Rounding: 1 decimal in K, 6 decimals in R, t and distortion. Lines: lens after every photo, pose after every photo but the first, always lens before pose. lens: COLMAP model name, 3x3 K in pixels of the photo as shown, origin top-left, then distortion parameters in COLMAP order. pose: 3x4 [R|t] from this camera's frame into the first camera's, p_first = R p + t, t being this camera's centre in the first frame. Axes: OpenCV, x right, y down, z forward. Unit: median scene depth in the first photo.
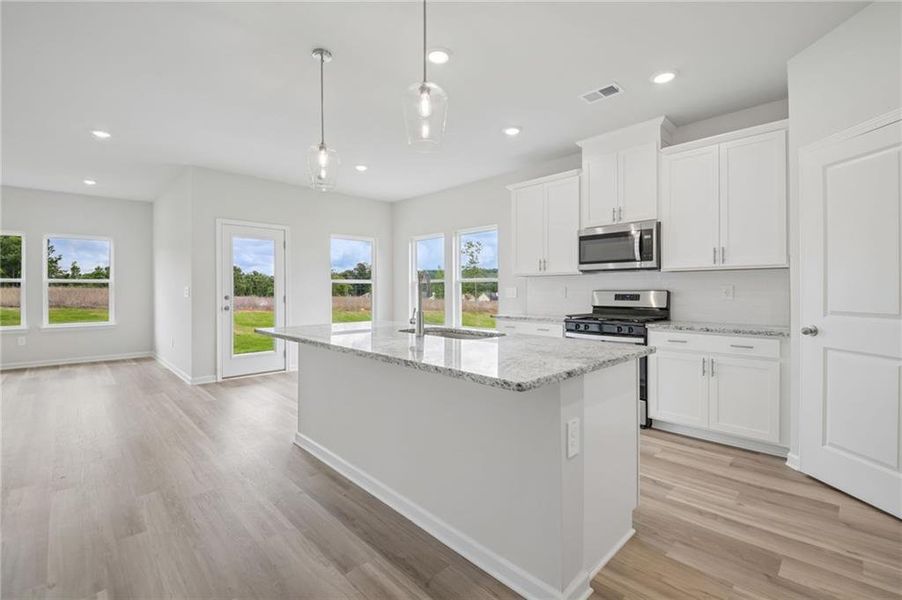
lens RADIAL K [[394.5, 0, 447.0], [0, 394.5, 290.6], [0, 0, 1]] dist [0.003082, 0.000051]
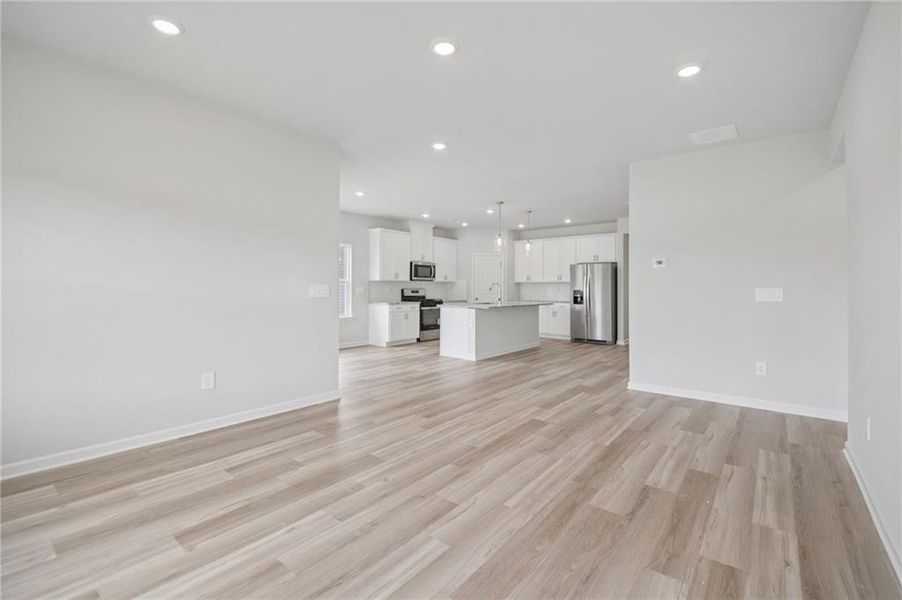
lens RADIAL K [[394.5, 0, 447.0], [0, 394.5, 290.6], [0, 0, 1]] dist [0.003082, 0.000051]
pose [[-0.113721, -0.006012, 0.993495, -2.032076], [-0.006763, 0.999963, 0.005277, -0.003732], [-0.993490, -0.006118, -0.113757, 1.145202]]
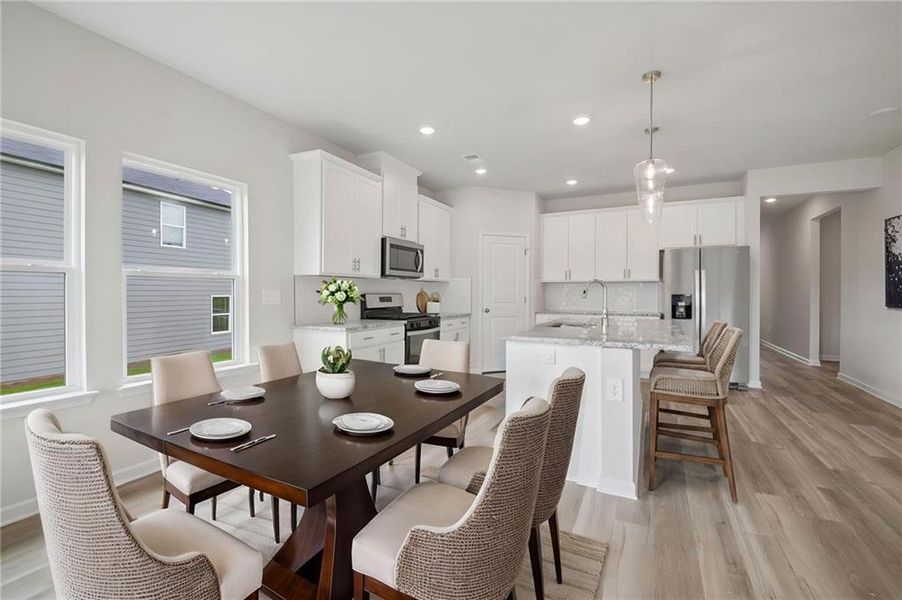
lens RADIAL K [[397.5, 0, 451.0], [0, 397.5, 300.0], [0, 0, 1]] dist [0.002738, 0.000224]
pose [[-0.338335, -0.015213, 0.940903, -0.798064], [-0.001286, 0.999876, 0.015704, -0.000393], [-0.941025, 0.004104, -0.338313, 1.297525]]
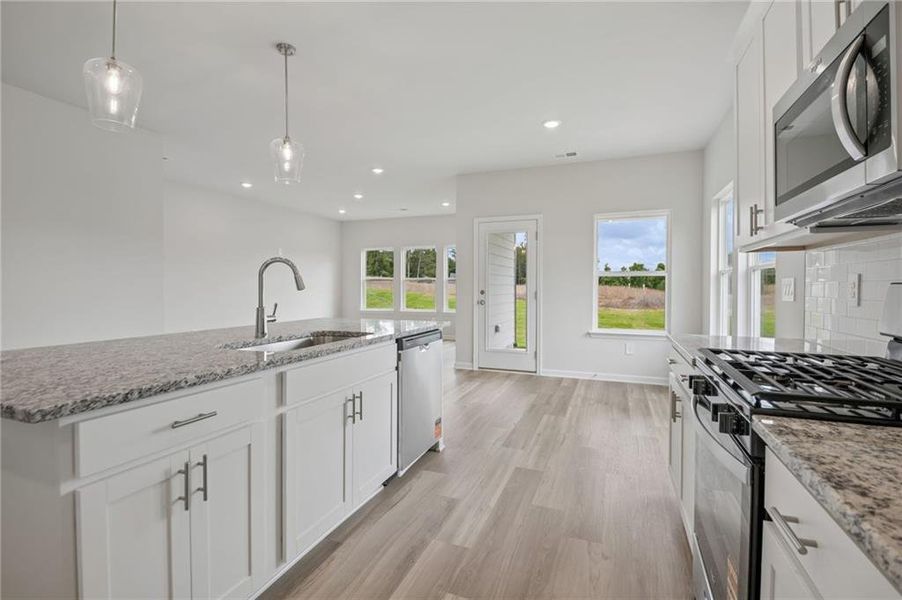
lens RADIAL K [[406.0, 0, 451.9], [0, 406.0, 293.3], [0, 0, 1]] dist [0.001593, 0.000036]
pose [[0.404494, 0.021957, -0.914277, 0.577199], [0.000376, 0.999708, 0.024175, -0.008657], [0.914541, -0.010122, 0.404368, 0.700525]]
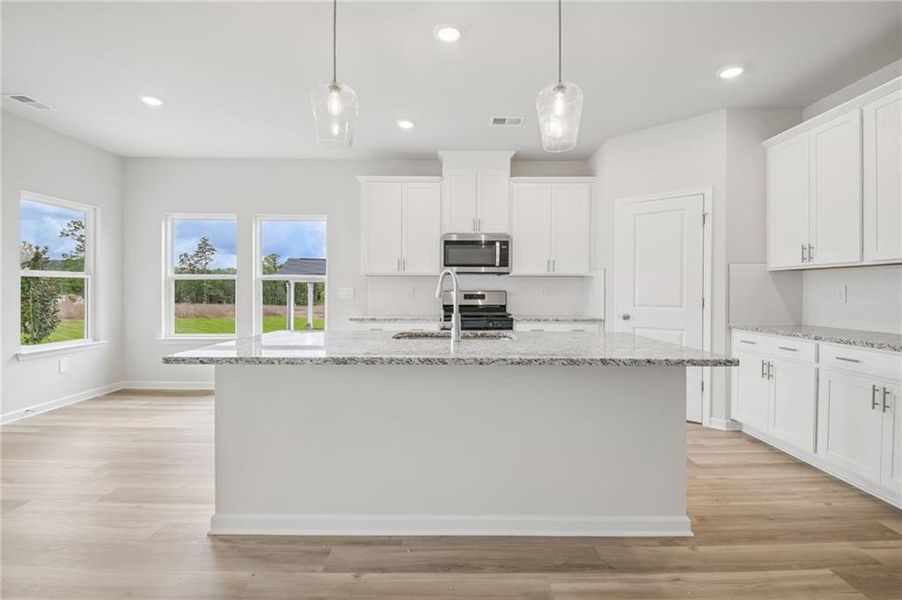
lens RADIAL K [[406.0, 0, 451.9], [0, 406.0, 293.3], [0, 0, 1]] dist [0.001593, 0.000036]
pose [[0.691901, -0.000031, 0.721993, -0.479977], [-0.005314, 0.999973, 0.005135, 0.000965], [-0.721973, -0.007390, 0.691882, 0.235244]]
